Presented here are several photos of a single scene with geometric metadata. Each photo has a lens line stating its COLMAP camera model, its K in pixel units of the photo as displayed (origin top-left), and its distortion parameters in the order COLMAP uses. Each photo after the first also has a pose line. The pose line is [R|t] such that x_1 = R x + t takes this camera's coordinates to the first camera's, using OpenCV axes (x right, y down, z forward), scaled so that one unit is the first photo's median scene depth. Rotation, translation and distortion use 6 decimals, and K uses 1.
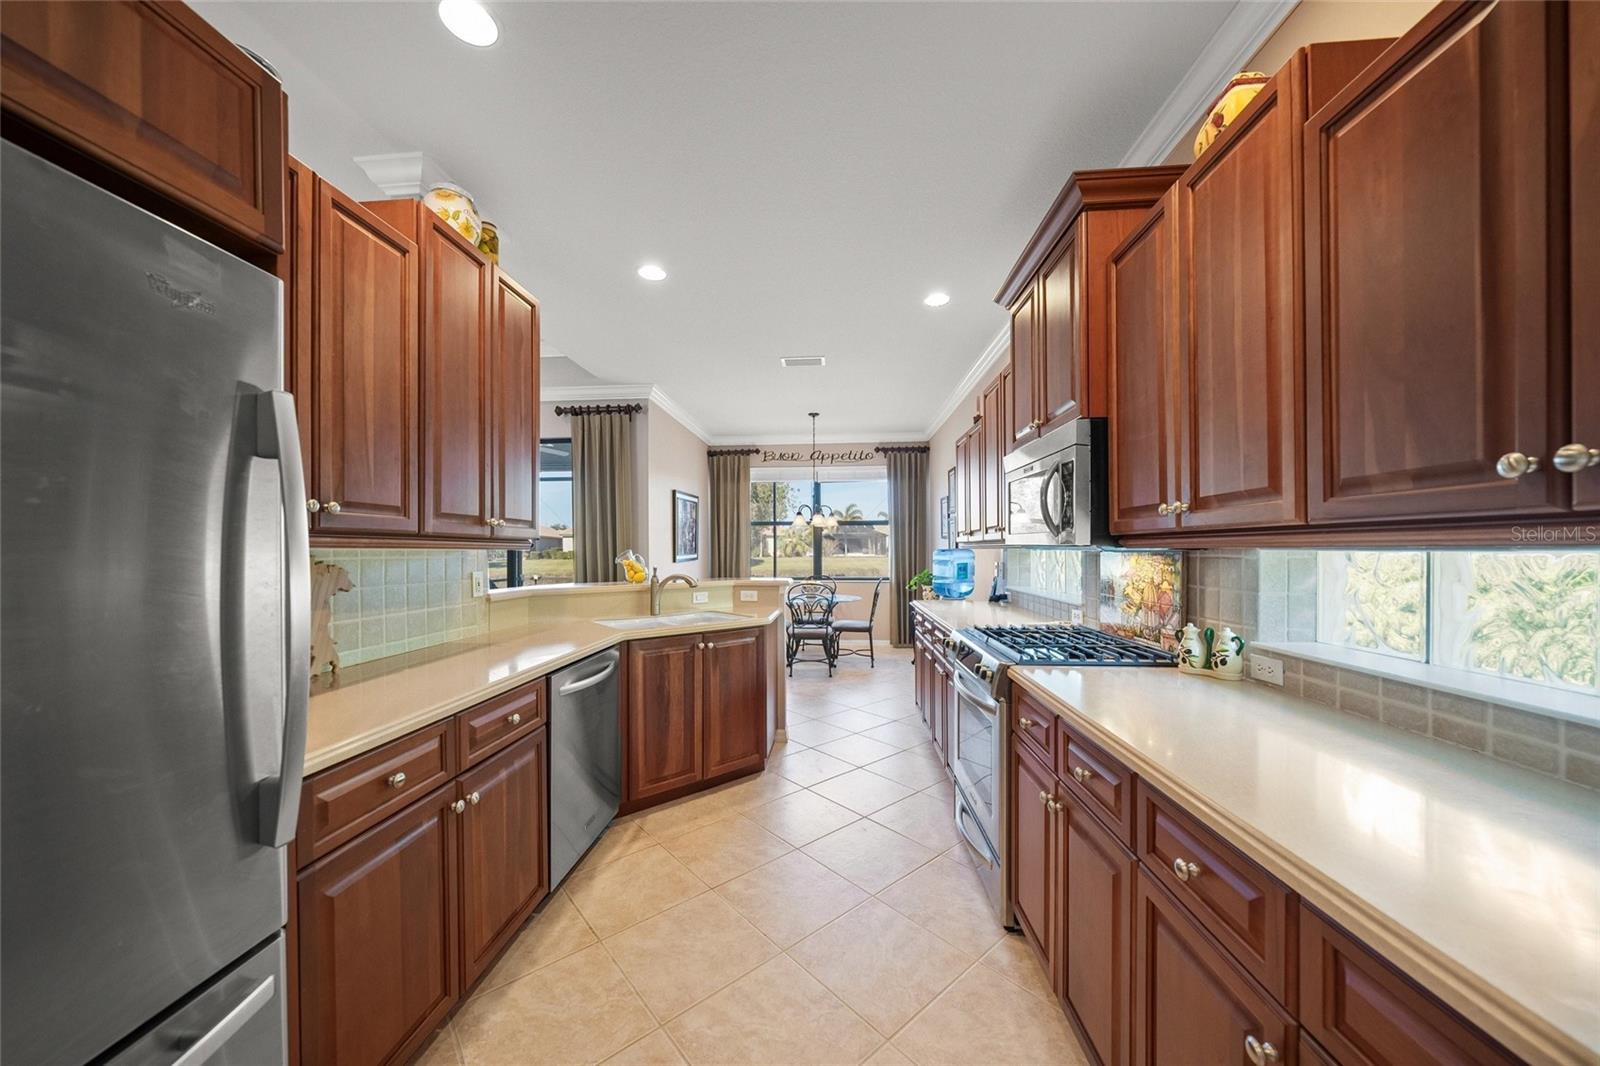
lens RADIAL K [[551.3, 0, 798.1], [0, 551.3, 552.9], [0, 0, 1]] dist [0.000722, 0.000102]
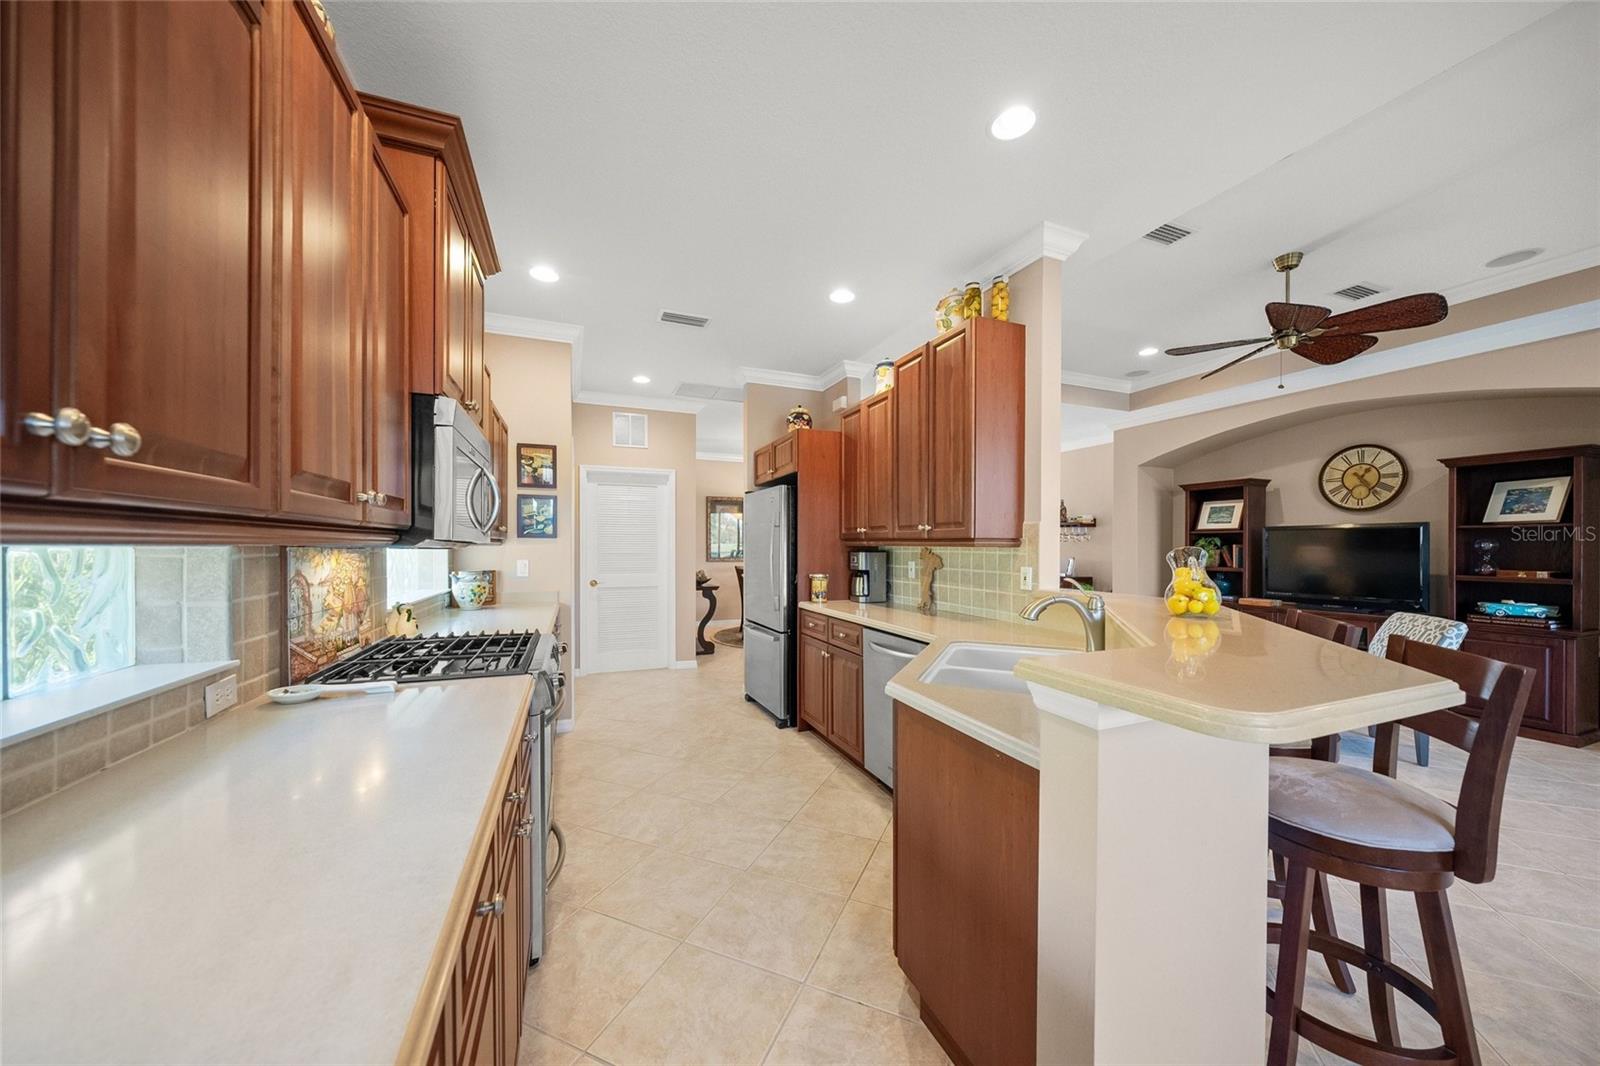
lens RADIAL K [[550.0, 0, 794.1], [0, 550.0, 534.6], [0, 0, 1]] dist [-0.000169, 0.000056]
pose [[-0.901498, -0.009494, -0.432680, 0.132517], [-0.003794, 0.999894, -0.014035, -0.005429], [0.432767, -0.011010, -0.901439, 0.753228]]
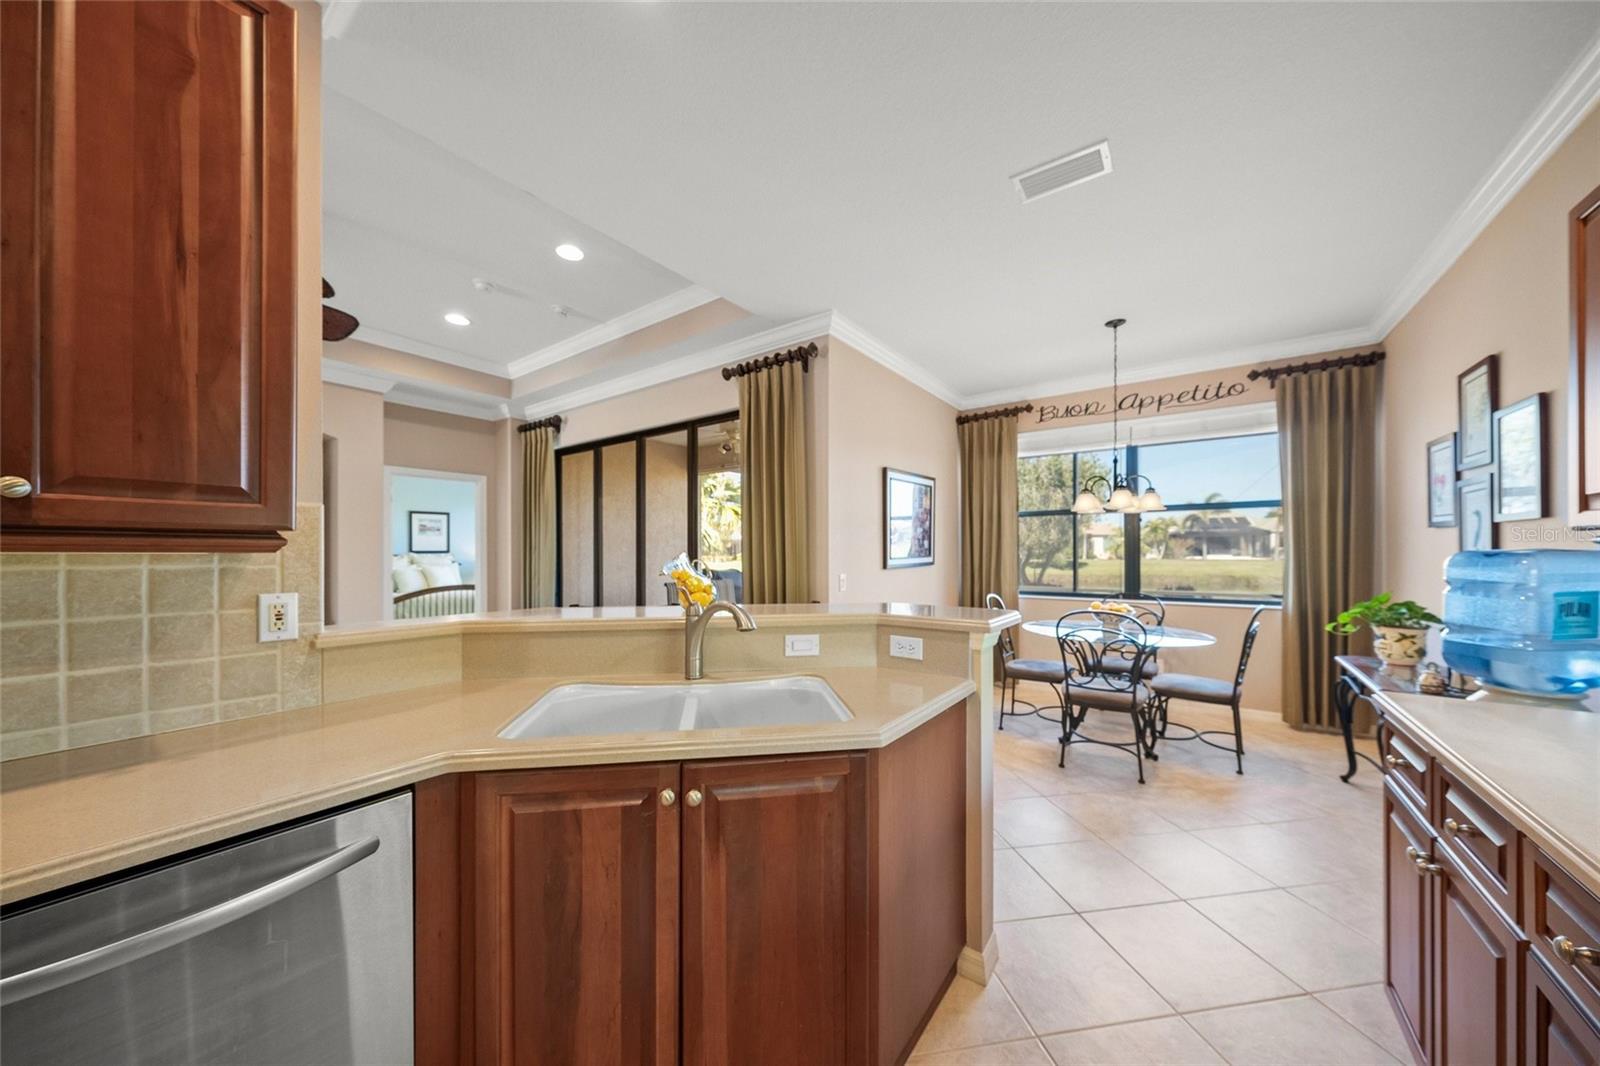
lens RADIAL K [[537.4, 0, 801.9], [0, 537.4, 553.1], [0, 0, 1]] dist [-0.001431, -0.000063]
pose [[0.847994, 0.003183, -0.529996, 0.051811], [-0.003939, 0.999992, -0.000297, -0.002748], [0.529991, 0.002340, 0.848000, 0.347494]]
